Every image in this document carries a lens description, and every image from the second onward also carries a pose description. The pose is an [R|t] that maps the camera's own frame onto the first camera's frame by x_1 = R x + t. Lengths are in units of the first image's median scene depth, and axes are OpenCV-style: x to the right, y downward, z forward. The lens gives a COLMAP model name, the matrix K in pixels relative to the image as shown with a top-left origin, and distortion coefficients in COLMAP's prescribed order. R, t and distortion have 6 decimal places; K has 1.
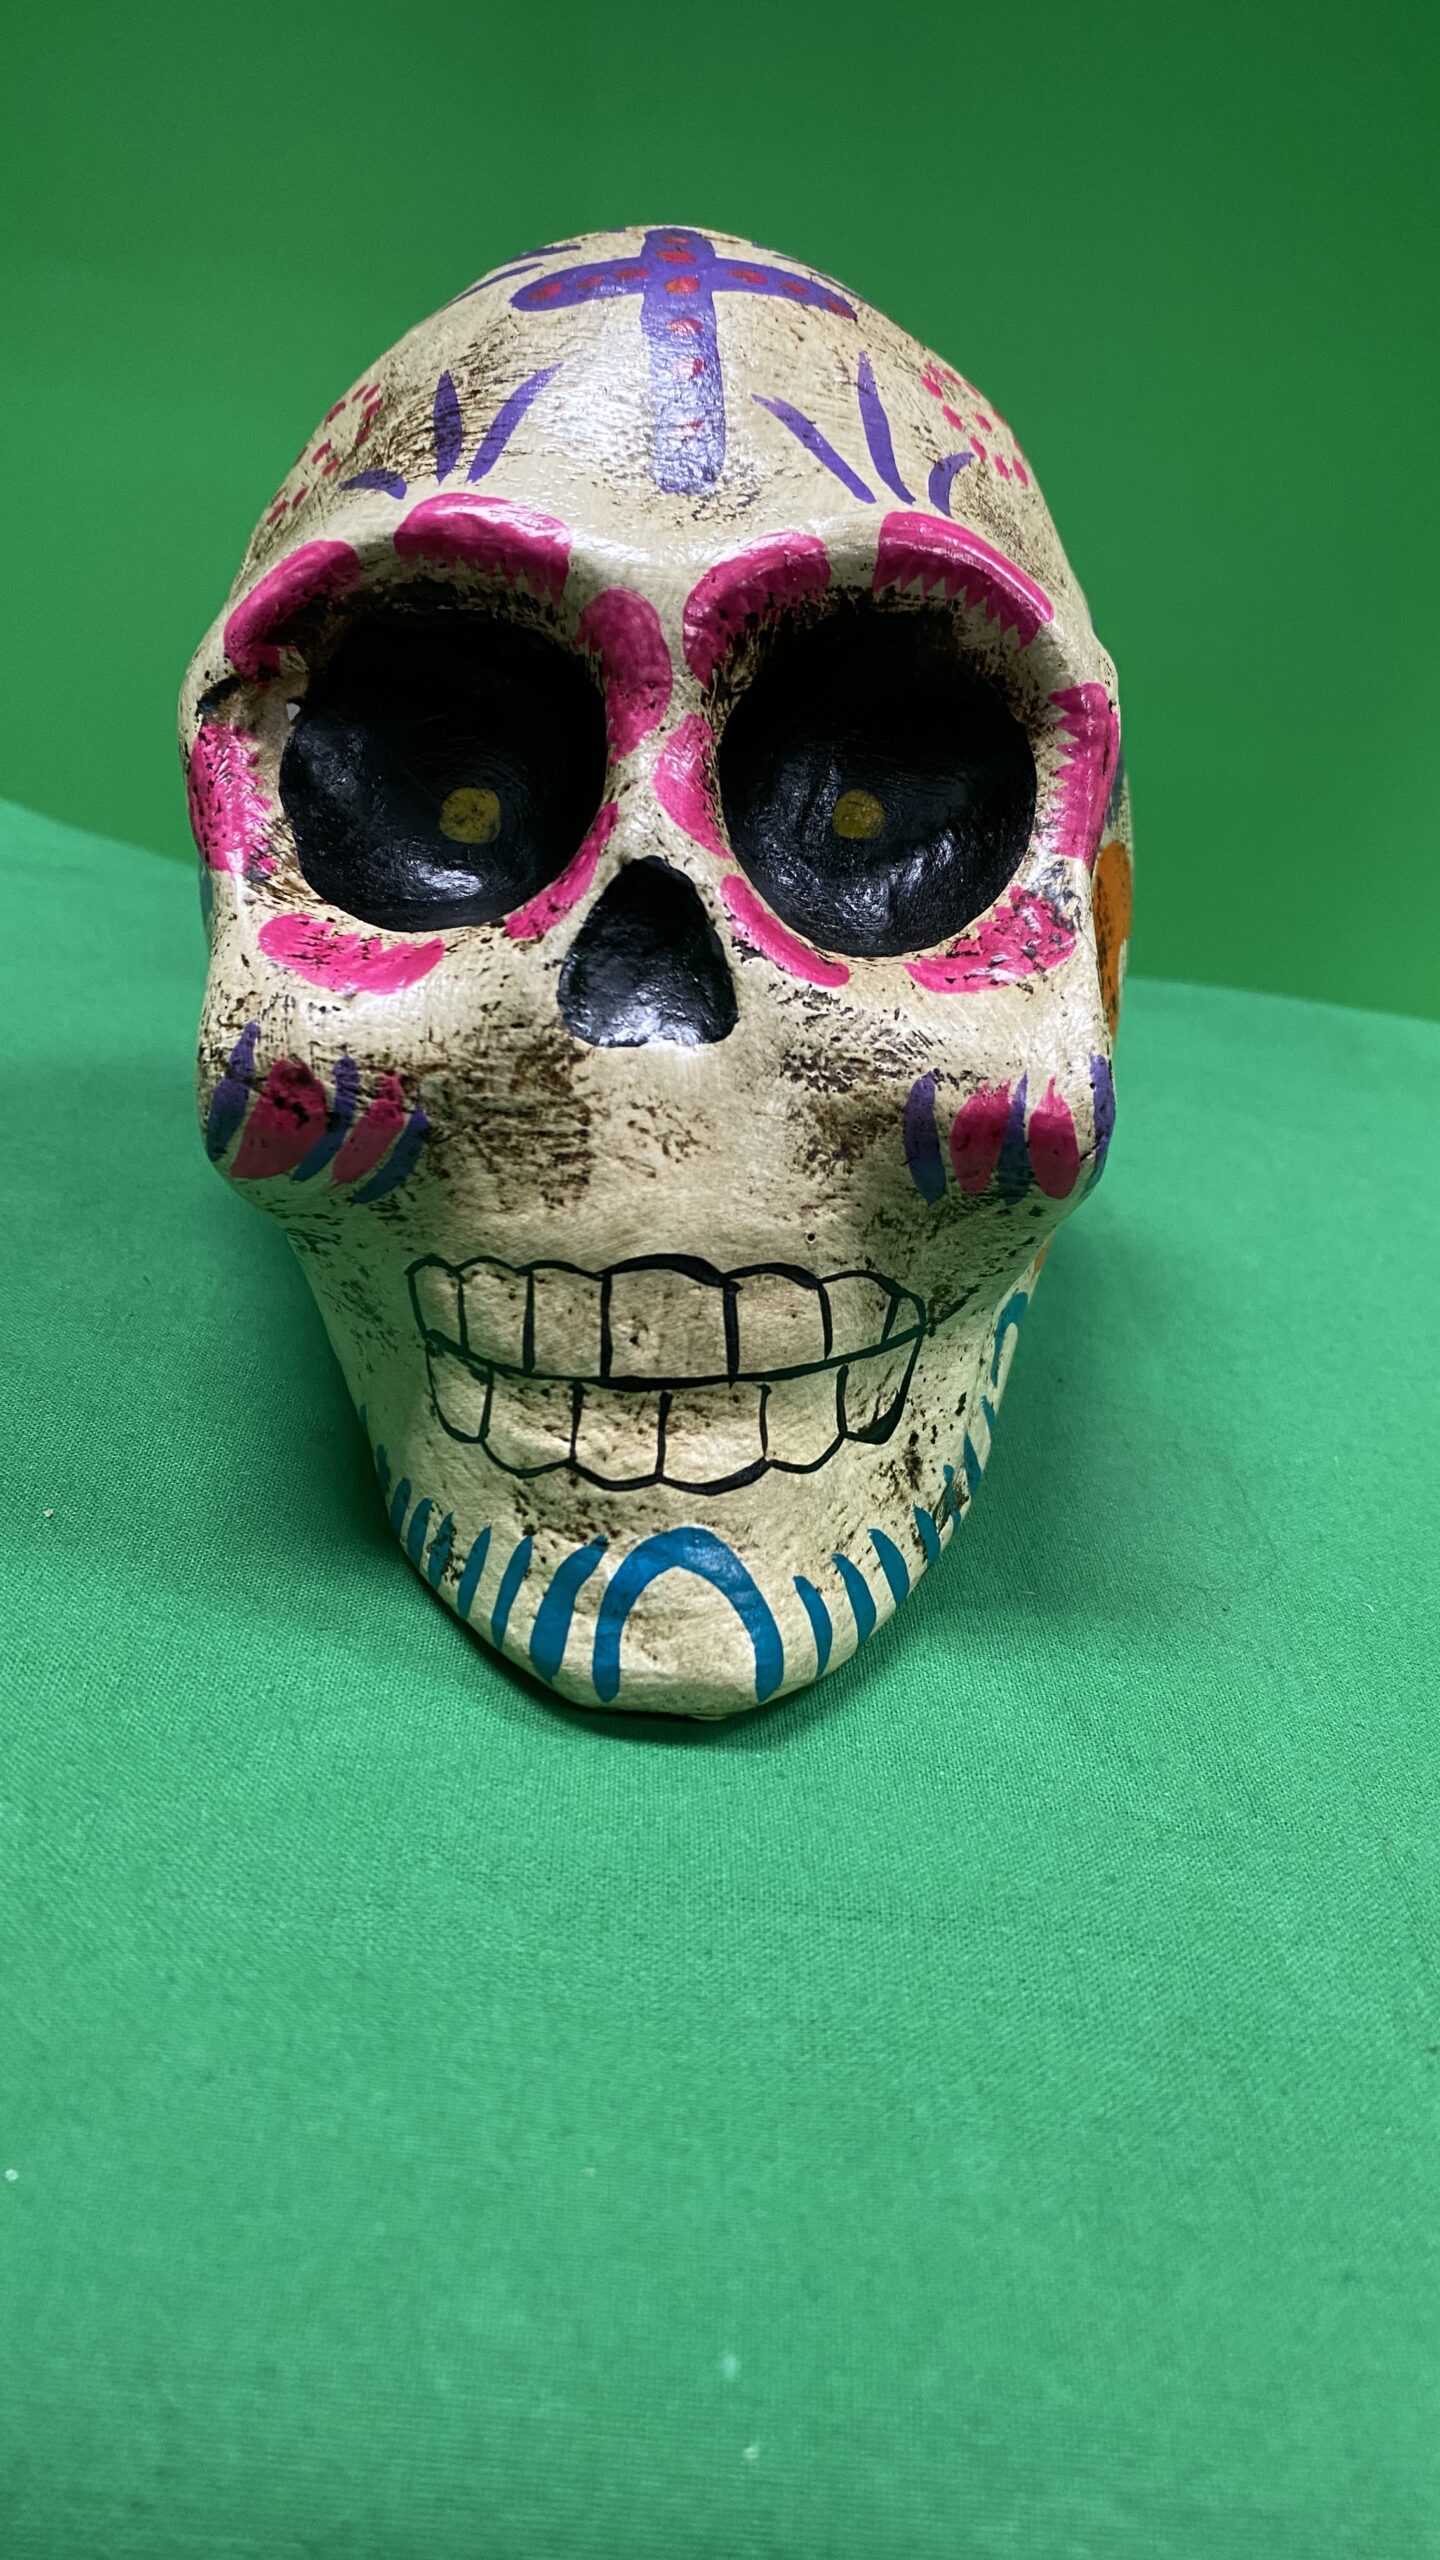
lens RADIAL K [[1966.5, 0, 793.5], [0, 1966.5, 1275.1], [0, 0, 1]] dist [0.257412, -0.559581]
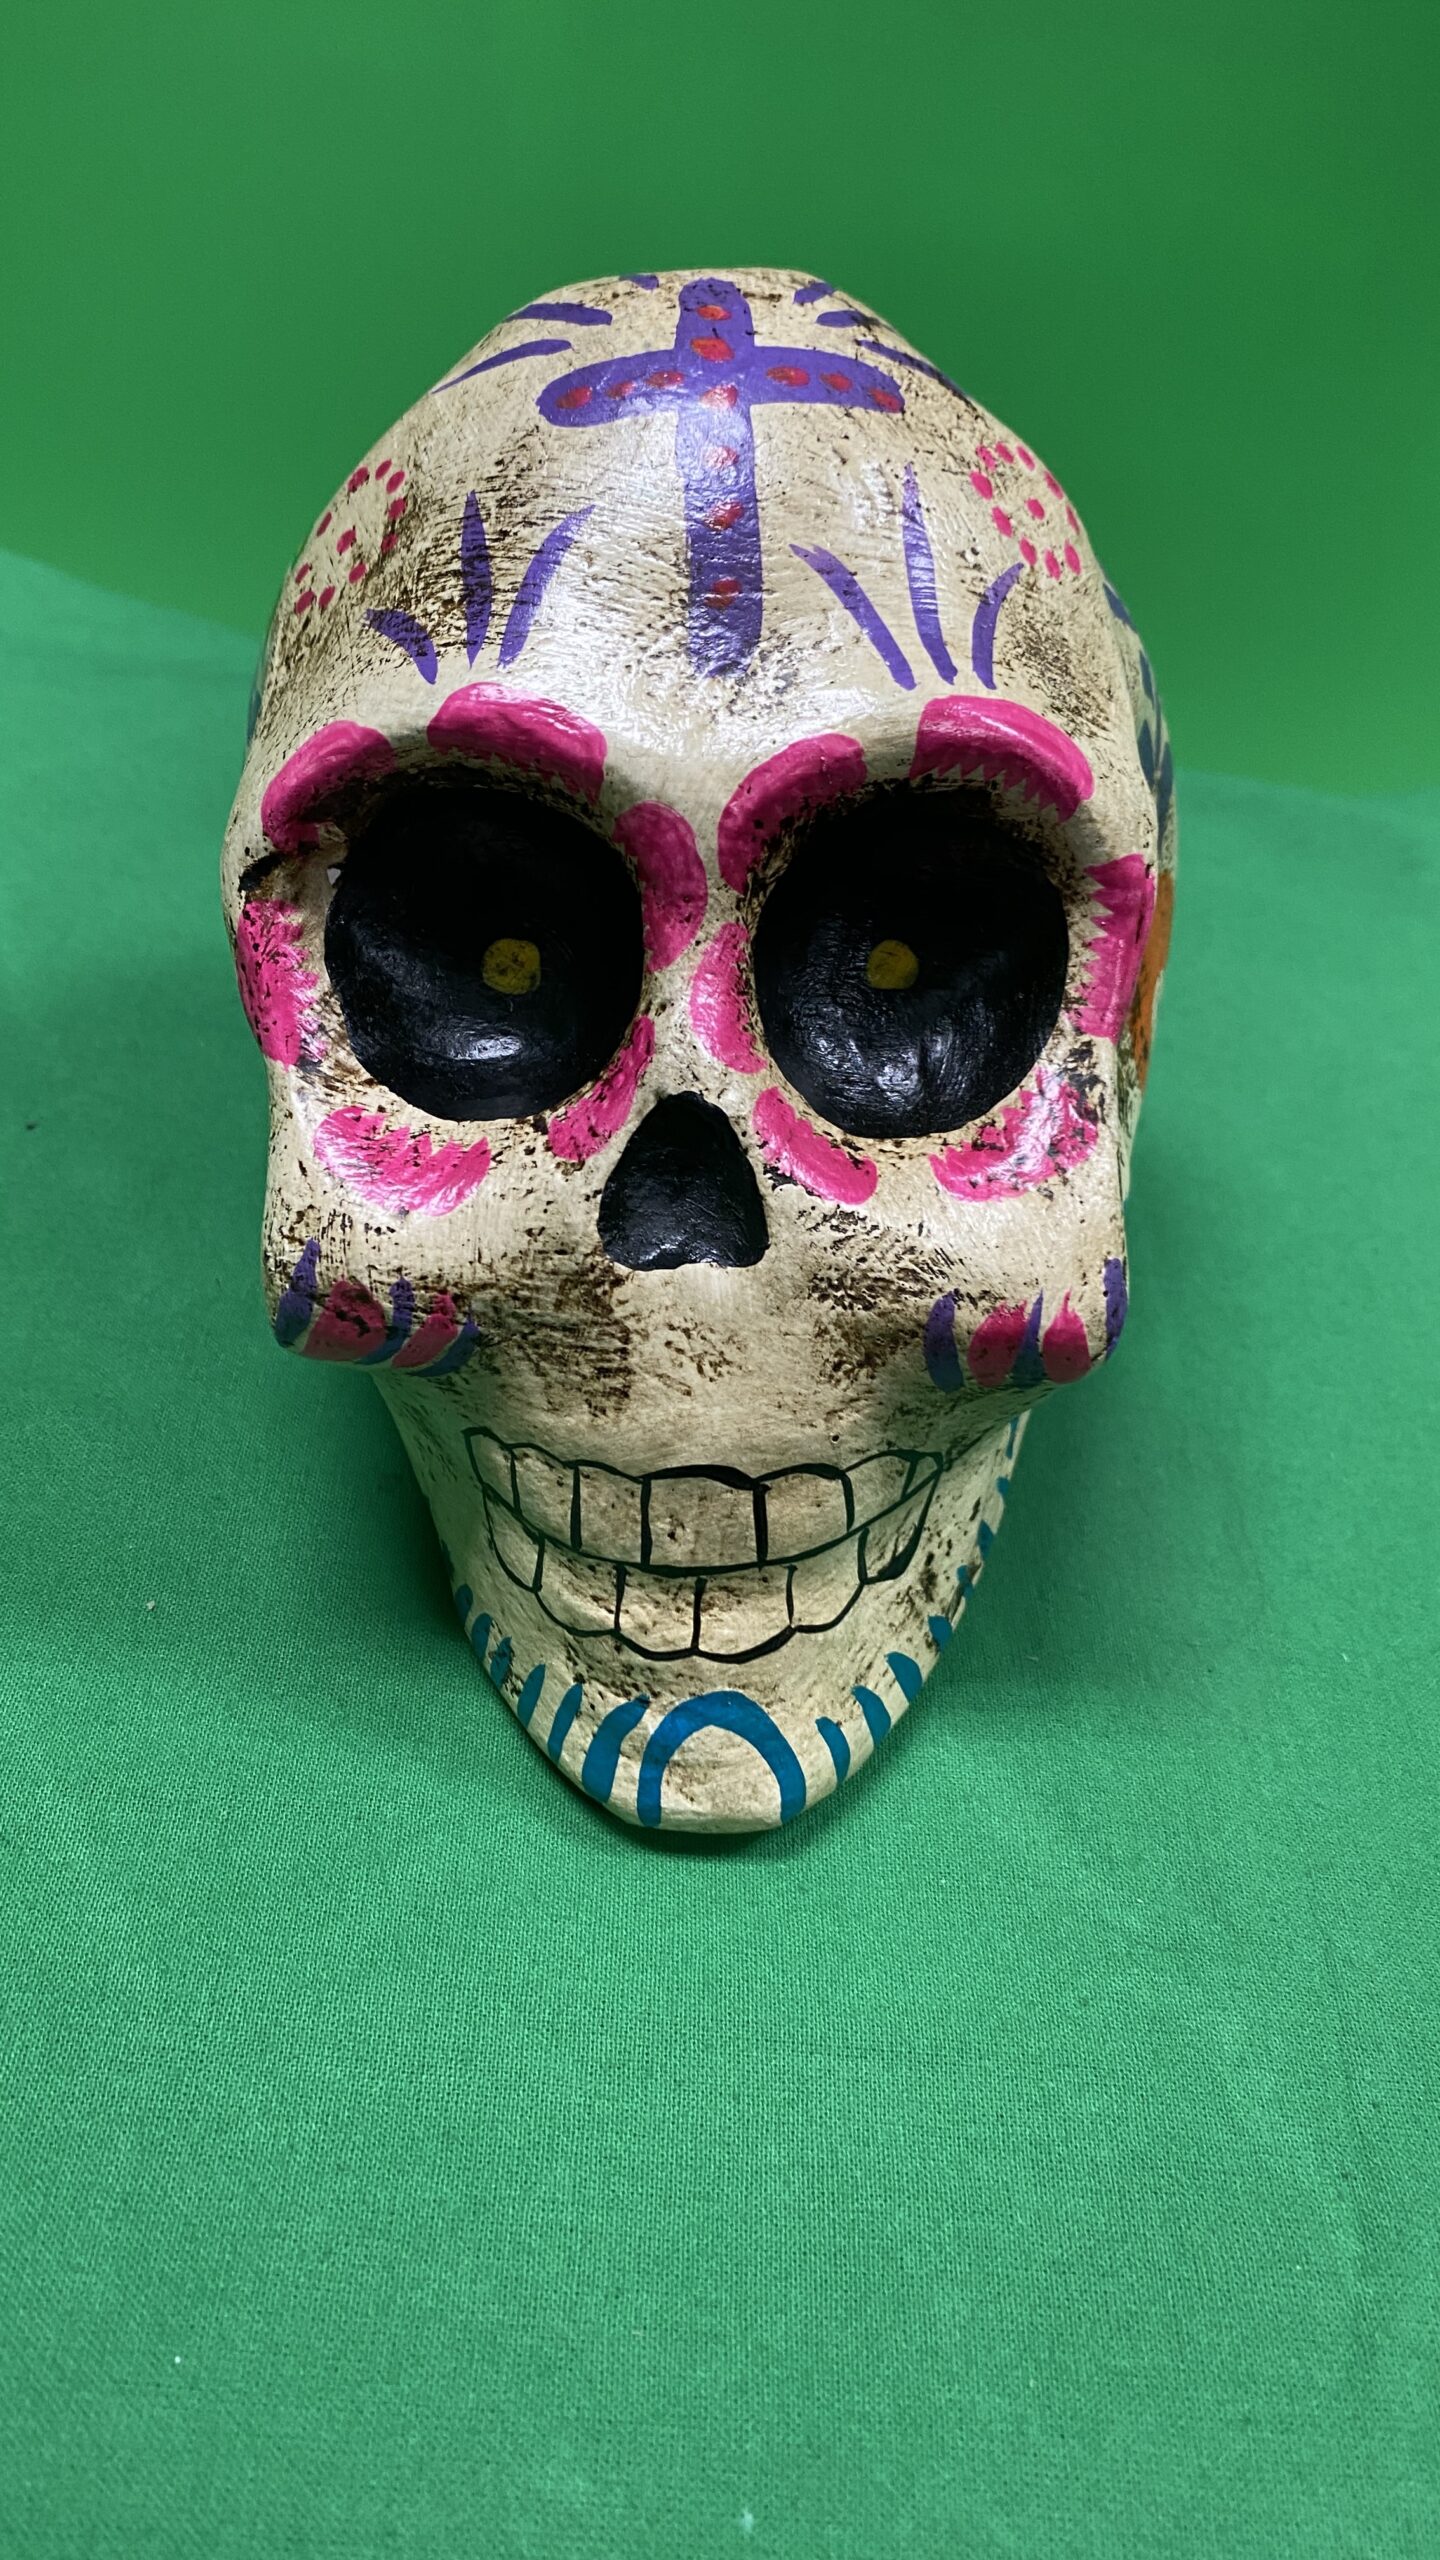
lens RADIAL K [[1966.5, 0, 793.5], [0, 1966.5, 1275.1], [0, 0, 1]] dist [0.257412, -0.559581]
pose [[0.999533, 0.016561, -0.025673, 0.012044], [-0.009106, 0.963631, 0.267082, -0.386817], [0.029162, -0.266724, 0.963332, -0.015493]]
